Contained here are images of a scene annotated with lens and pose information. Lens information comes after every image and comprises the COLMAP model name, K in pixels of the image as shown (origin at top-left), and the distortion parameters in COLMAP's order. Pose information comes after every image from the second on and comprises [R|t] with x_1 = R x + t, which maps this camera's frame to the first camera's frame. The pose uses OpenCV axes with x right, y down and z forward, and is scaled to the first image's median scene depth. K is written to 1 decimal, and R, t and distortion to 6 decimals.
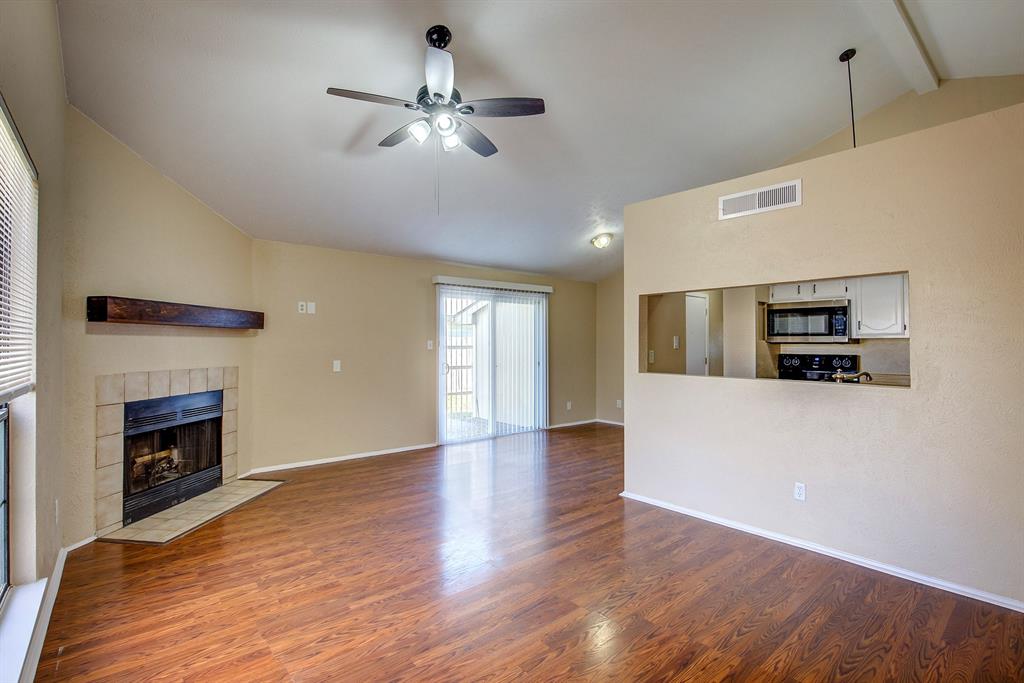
lens RADIAL K [[478.5, 0, 512.0], [0, 478.5, 341.5], [0, 0, 1]] dist [-0.024559, 0.000010]
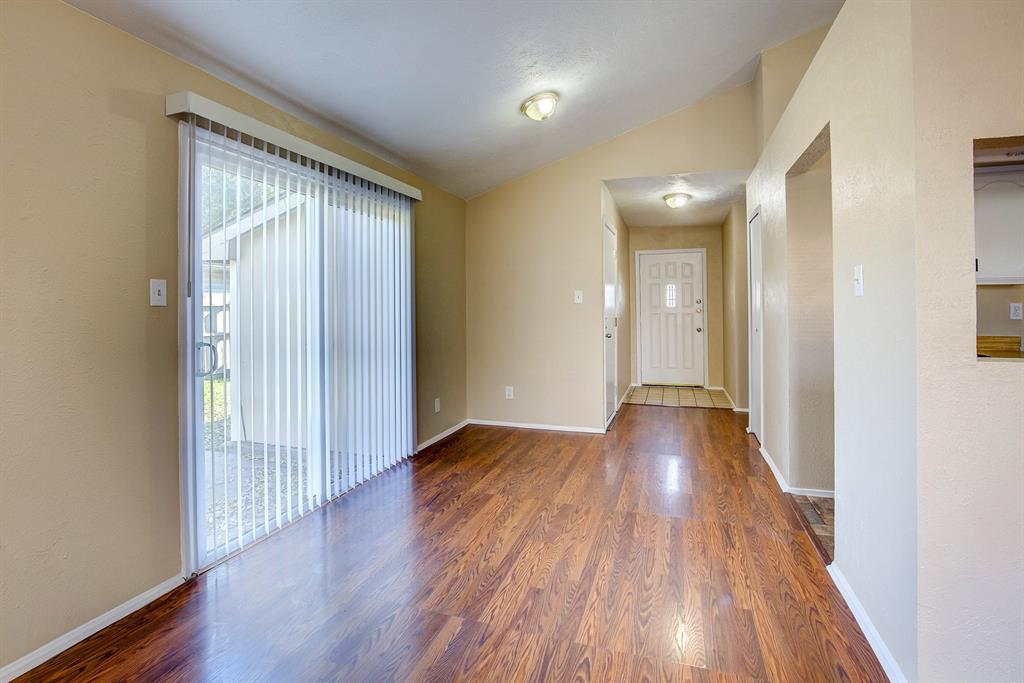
lens RADIAL K [[482.9, 0, 515.1], [0, 482.9, 302.5], [0, 0, 1]] dist [-0.026192, 0.000373]
pose [[0.850859, -0.000519, 0.525393, -0.193627], [0.001573, 0.999998, -0.001560, 0.022455], [-0.525391, 0.002153, 0.850858, 0.843426]]
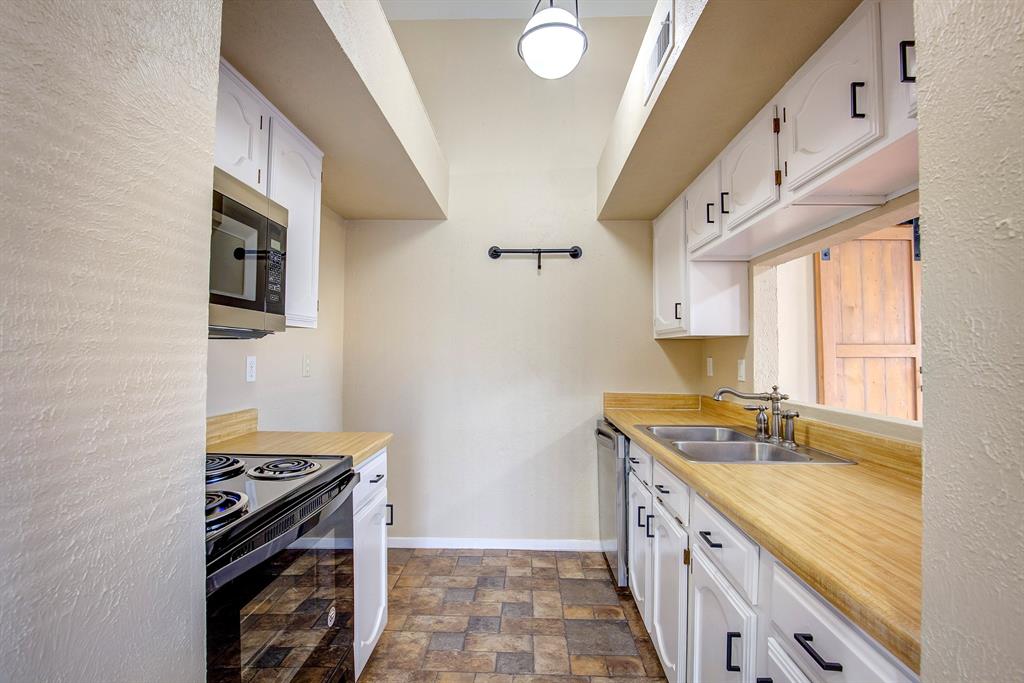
lens RADIAL K [[468.2, 0, 512.5], [0, 468.2, 340.1], [0, 0, 1]] dist [-0.027125, 0.000728]
pose [[-0.744571, 0.011266, 0.667448, 0.393779], [-0.012827, 0.999431, -0.031179, 0.016054], [-0.667420, -0.031777, -0.744004, 1.246442]]
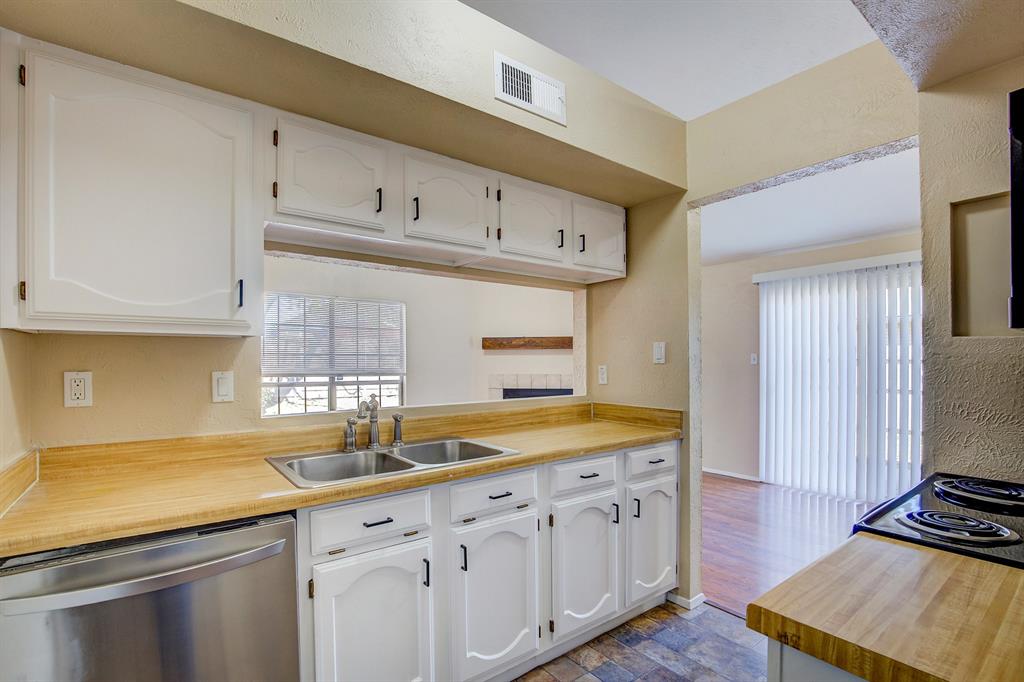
lens RADIAL K [[480.7, 0, 512.2], [0, 480.7, 362.3], [0, 0, 1]] dist [-0.028859, 0.000069]
pose [[-0.040718, 0.000914, -0.999170, 0.984941], [0.009869, 0.999951, 0.000513, 0.012923], [0.999122, -0.009840, -0.040725, 0.888629]]
